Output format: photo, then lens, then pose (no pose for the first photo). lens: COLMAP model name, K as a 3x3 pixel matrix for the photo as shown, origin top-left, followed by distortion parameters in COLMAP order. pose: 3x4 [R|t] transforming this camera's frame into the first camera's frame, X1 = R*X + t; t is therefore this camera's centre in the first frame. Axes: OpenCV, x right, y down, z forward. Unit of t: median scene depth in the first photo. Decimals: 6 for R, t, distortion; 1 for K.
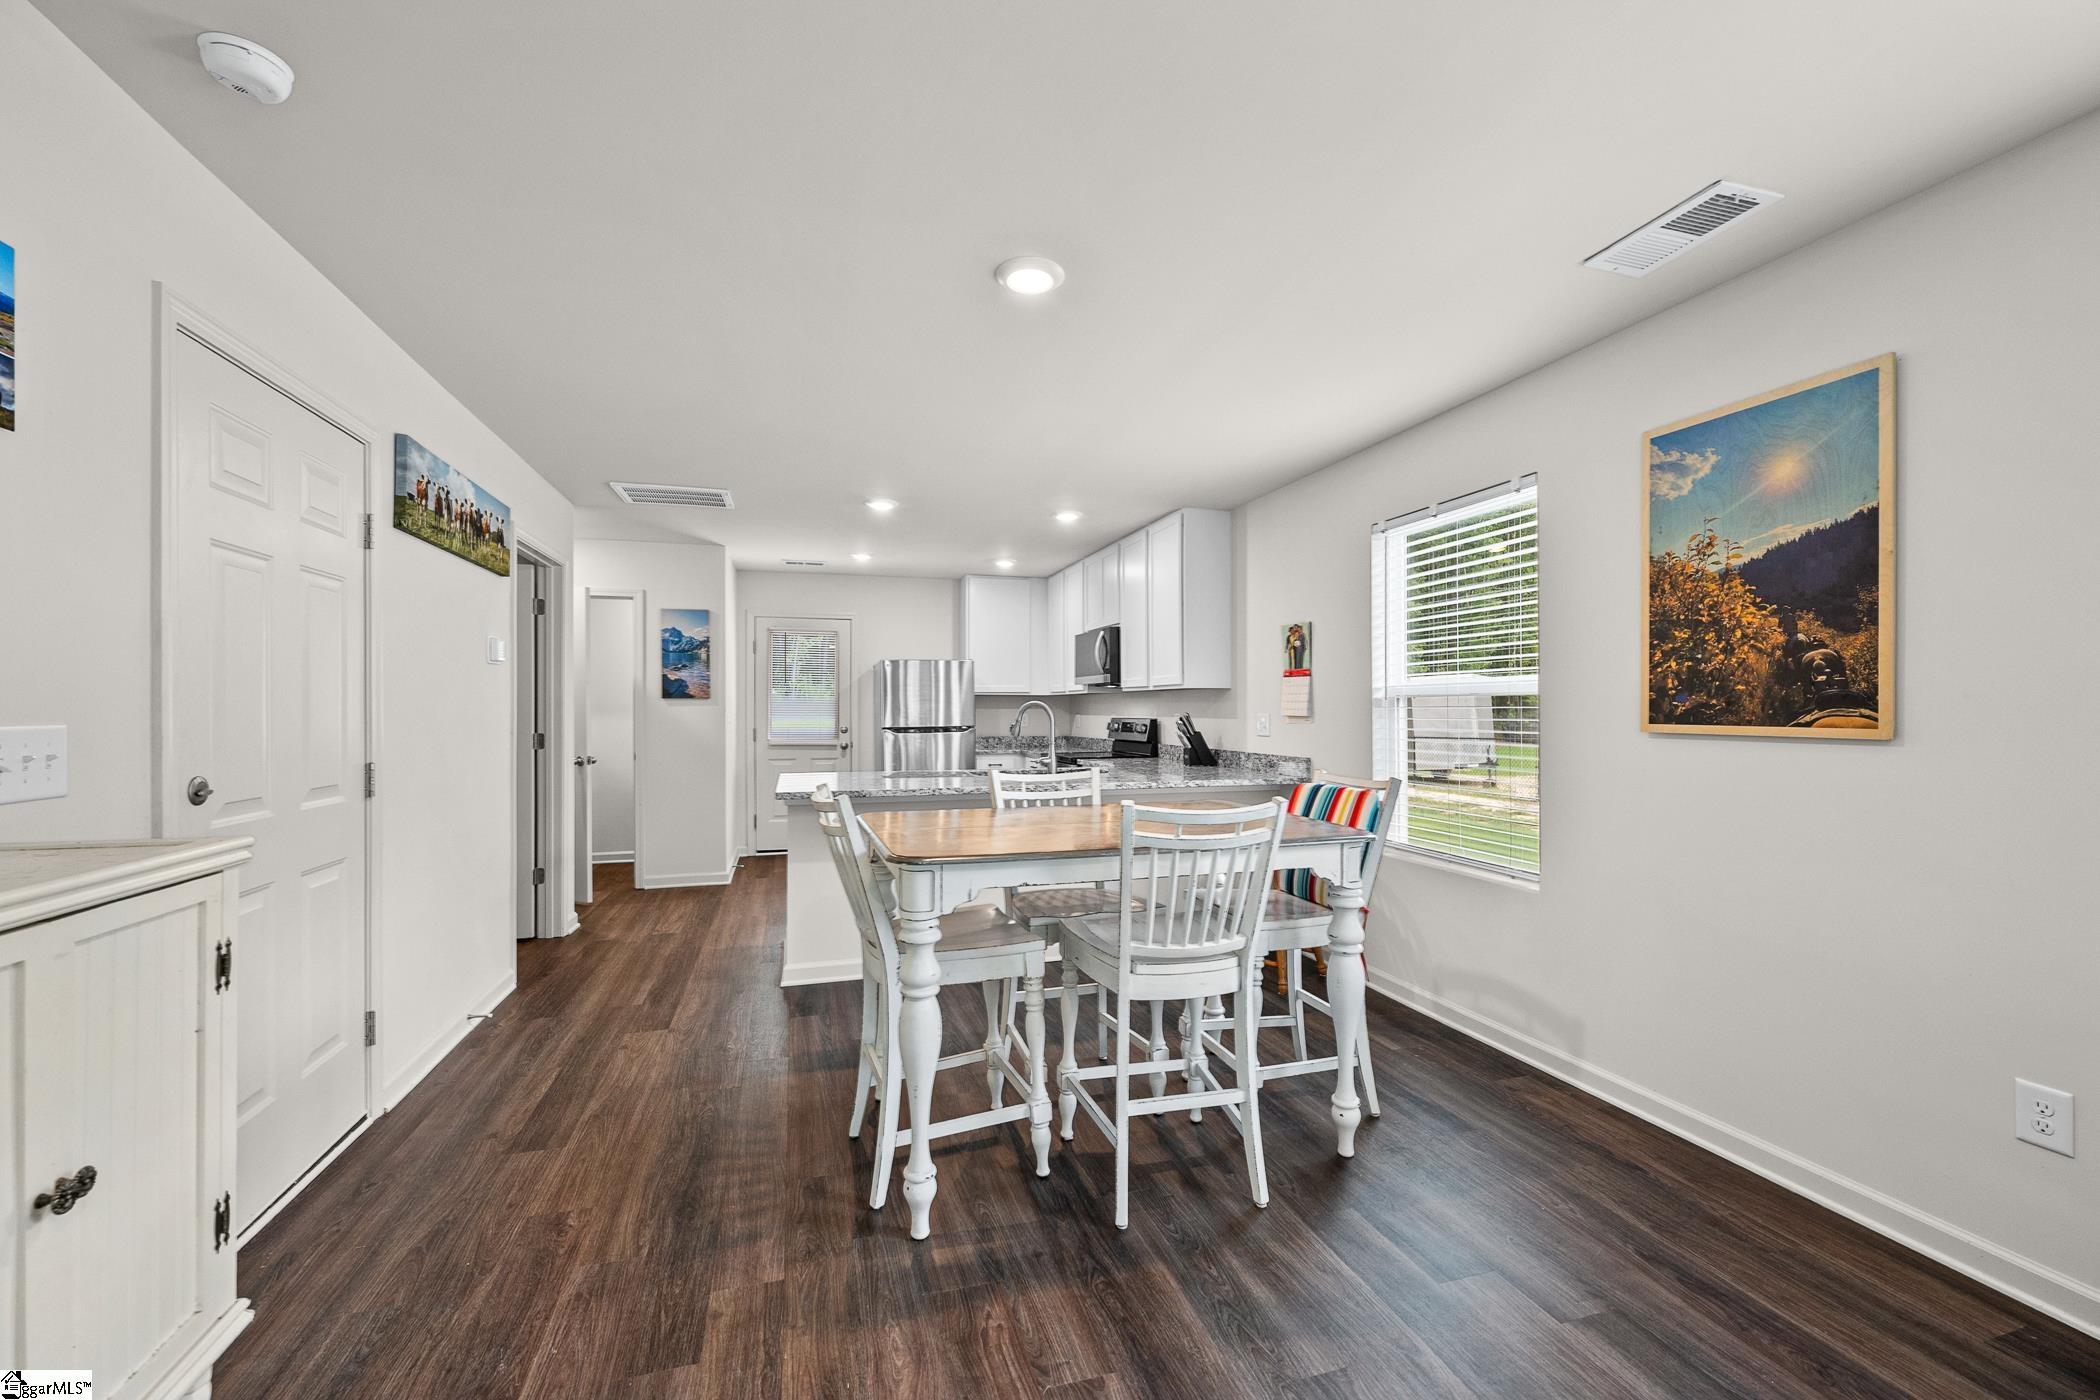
lens RADIAL K [[834.2, 0, 1044.6], [0, 834.2, 706.1], [0, 0, 1]] dist [-0.001820, 0.000077]
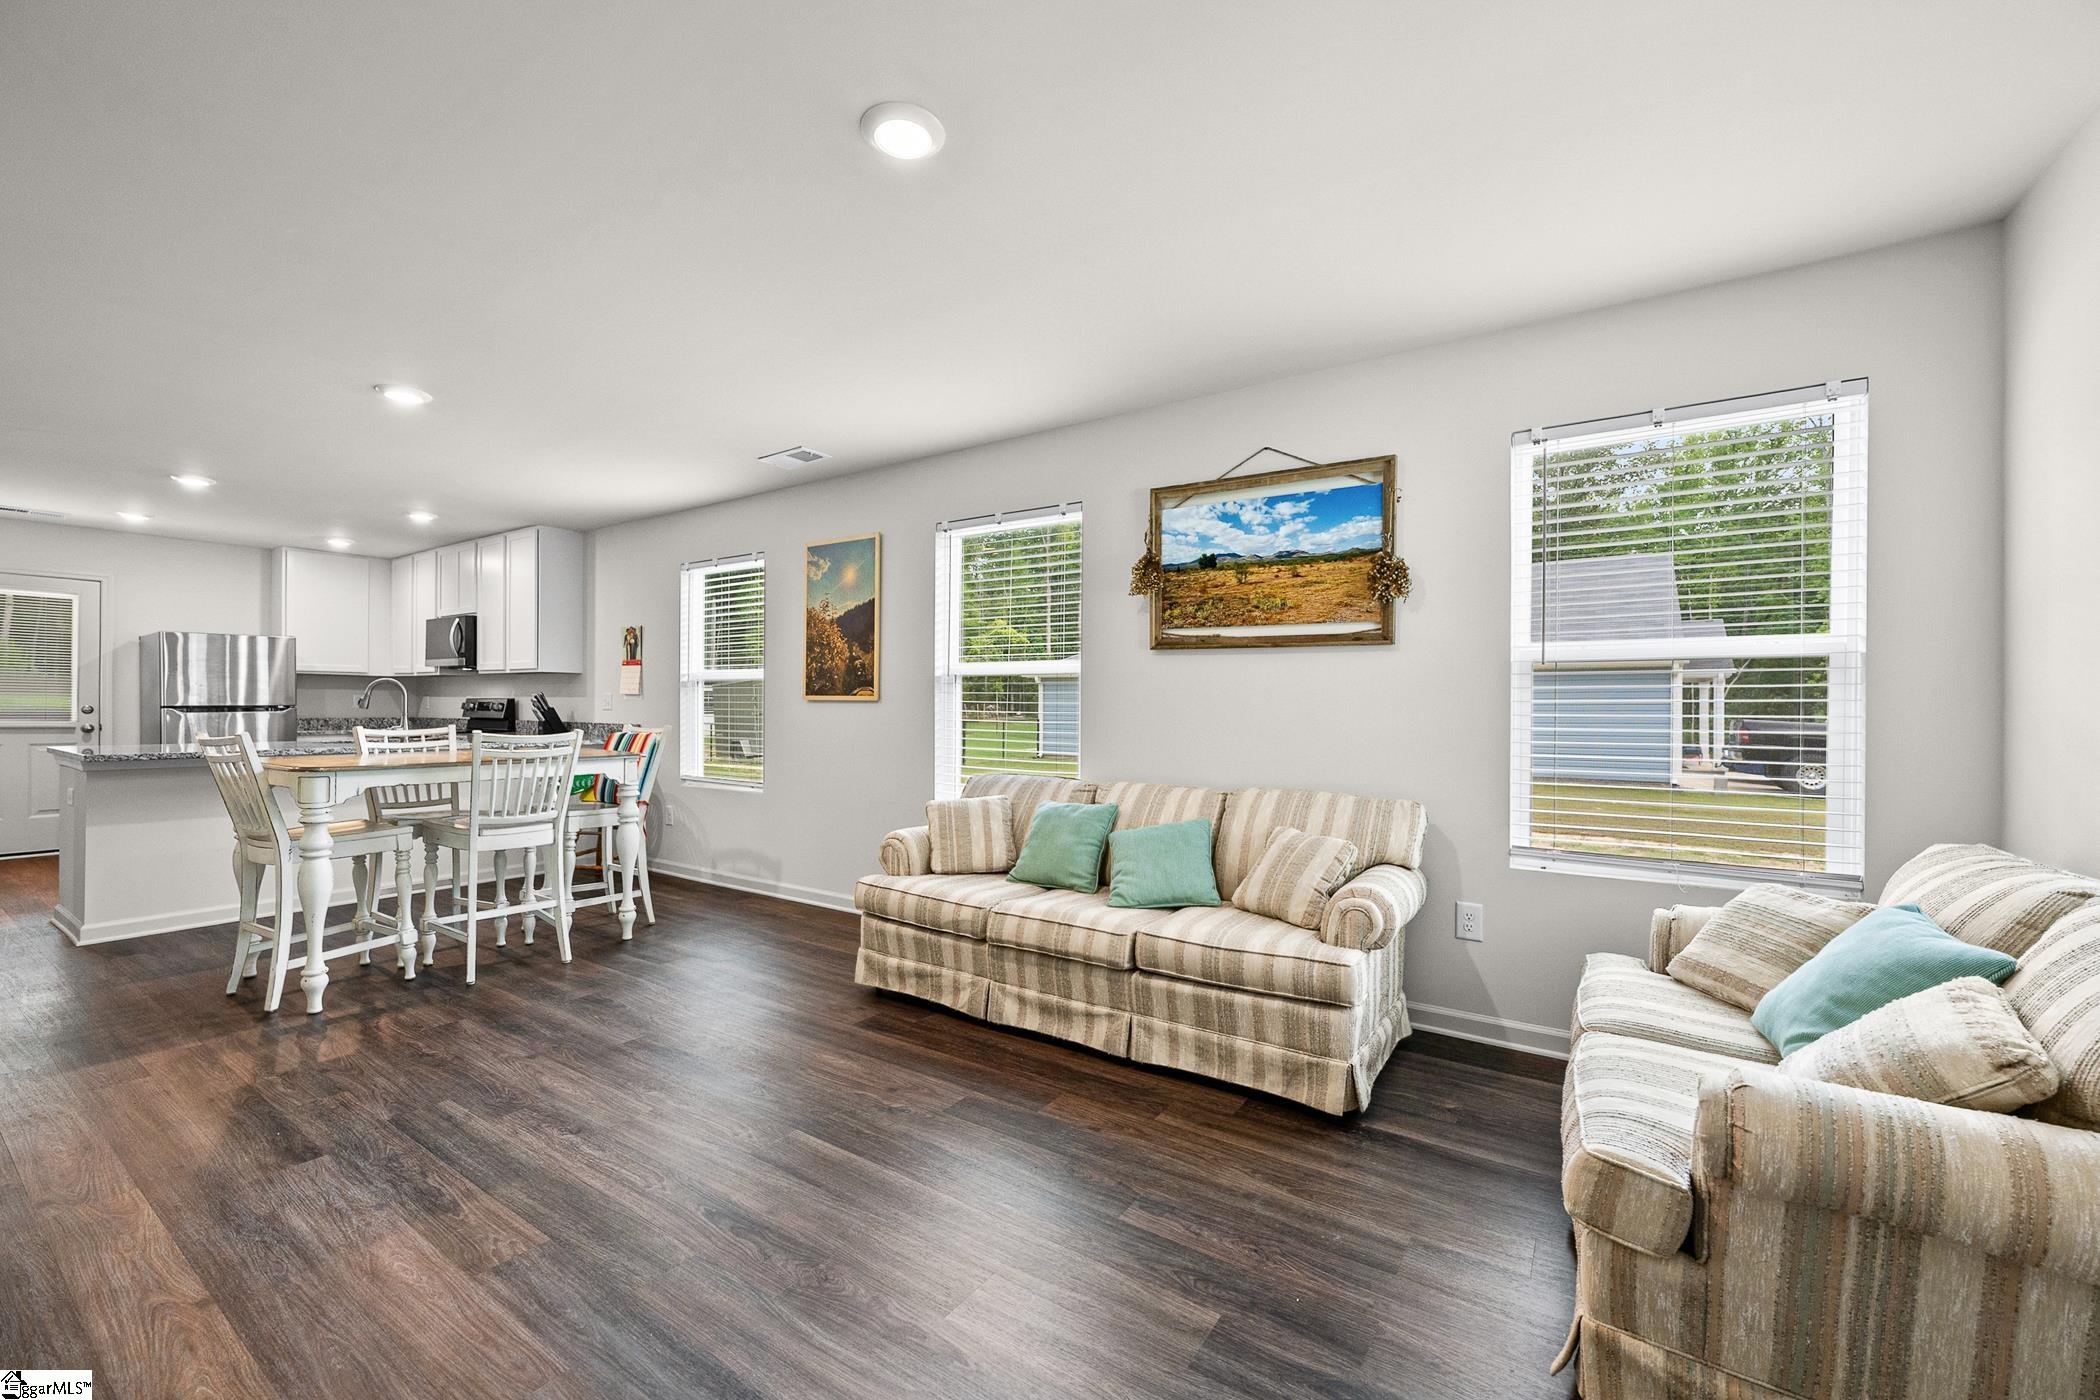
lens RADIAL K [[834.2, 0, 1044.6], [0, 834.2, 706.1], [0, 0, 1]] dist [-0.001820, 0.000077]
pose [[0.773973, 0.006129, 0.633189, -0.036483], [-0.010589, 0.999939, 0.003266, 0.019092], [-0.633130, -0.009233, 0.773990, -0.471024]]
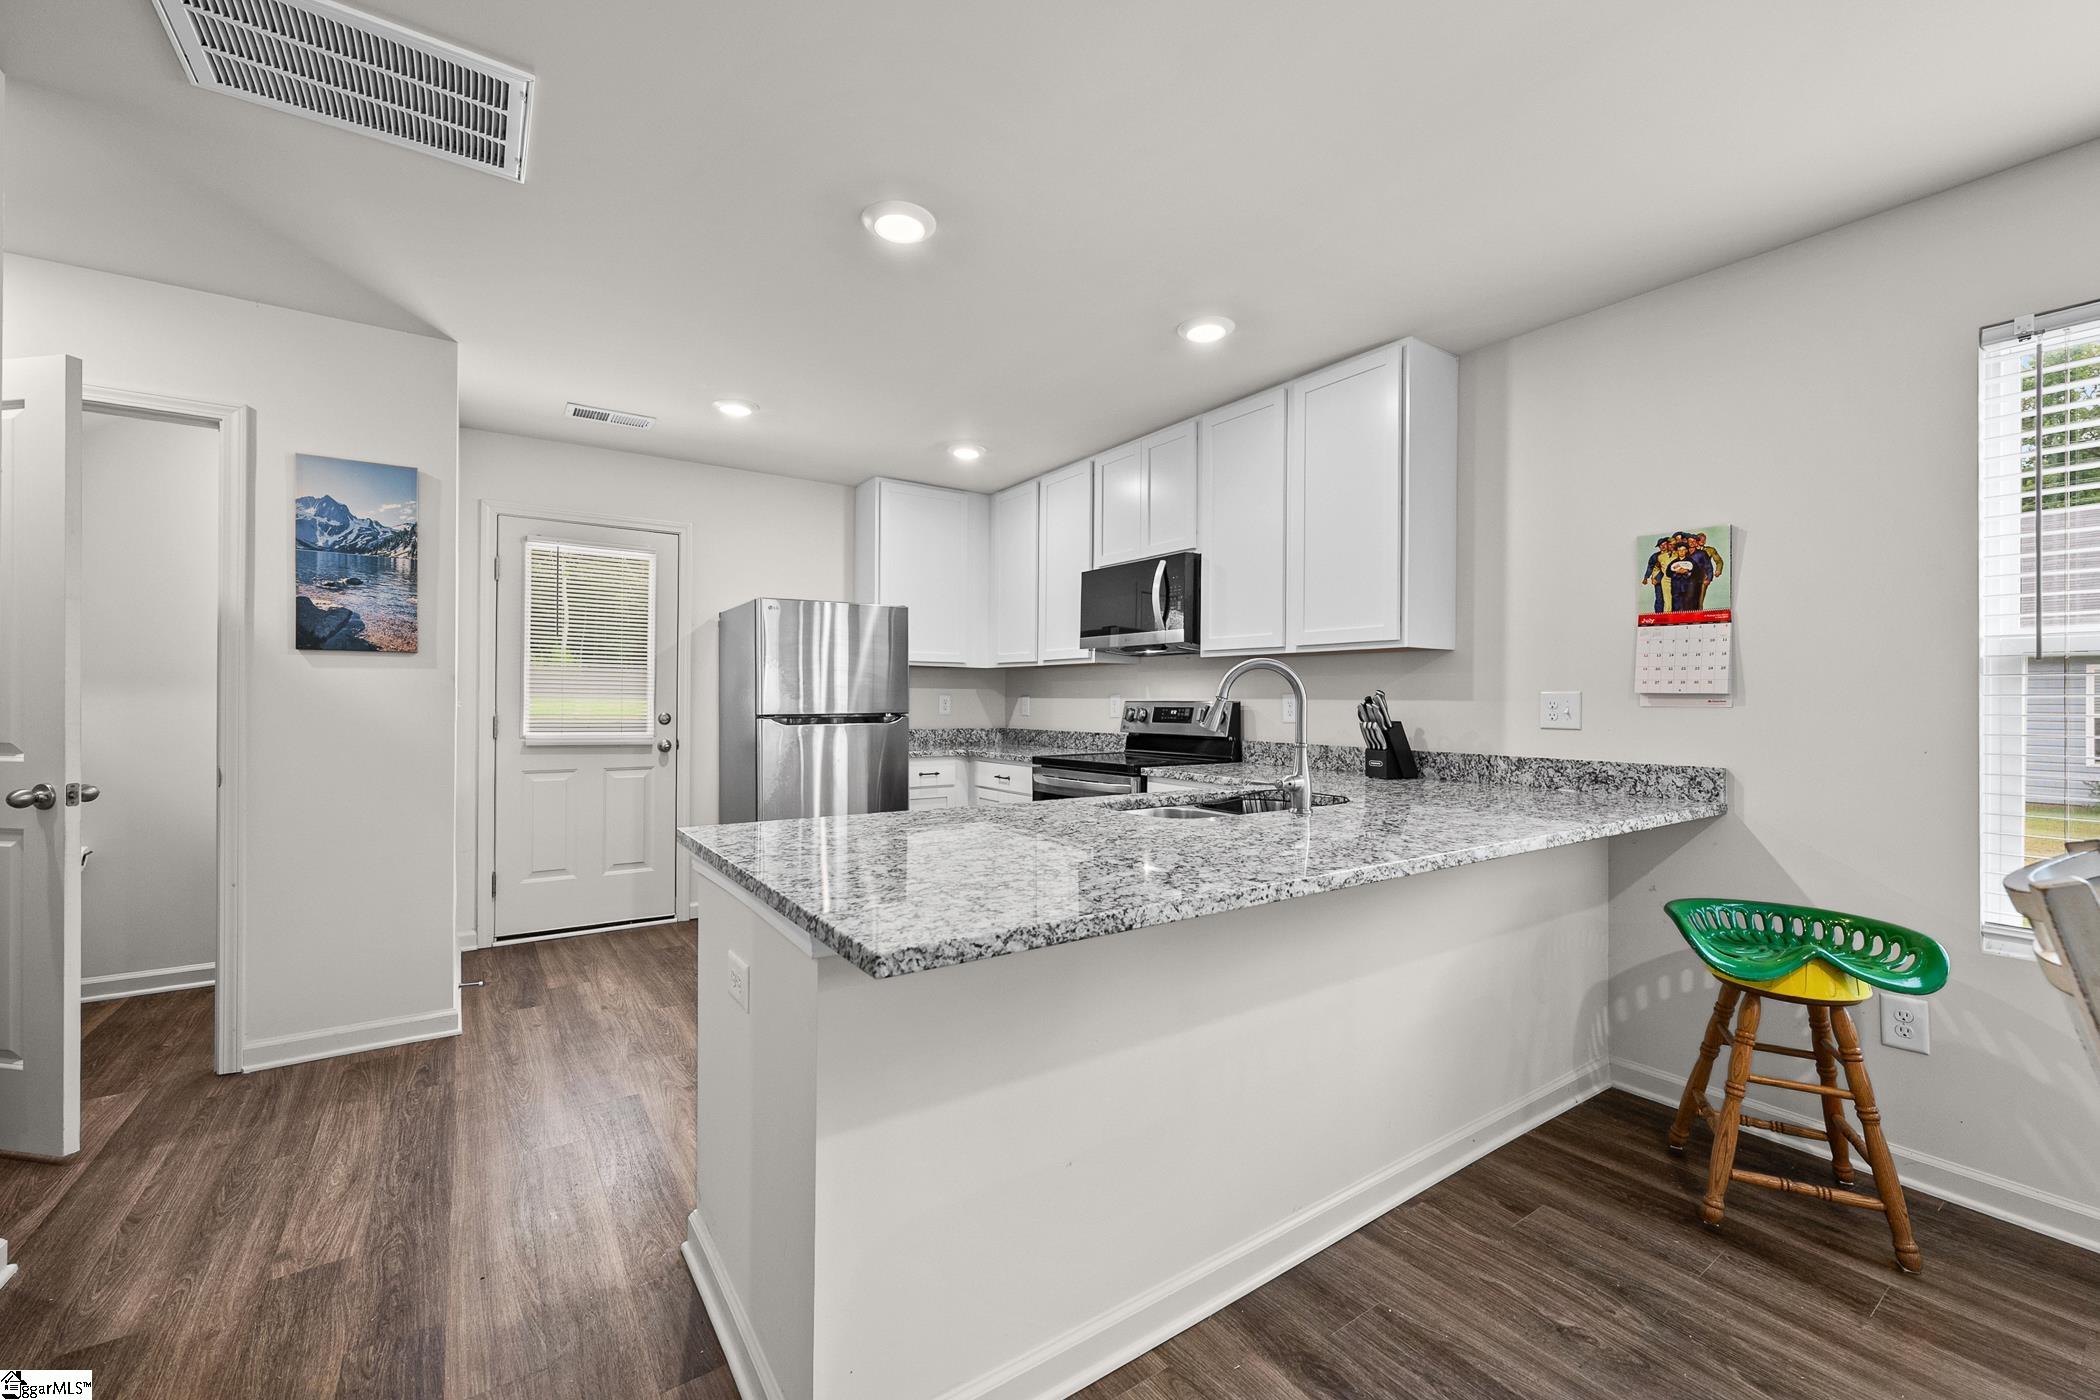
lens RADIAL K [[845.5, 0, 1049.3], [0, 845.5, 696.9], [0, 0, 1]] dist [0.000839, 0.000170]
pose [[0.950681, 0.009084, 0.310038, -0.280829], [-0.009266, 0.999957, -0.000887, 0.018102], [-0.310032, -0.002030, 0.950724, 0.577411]]
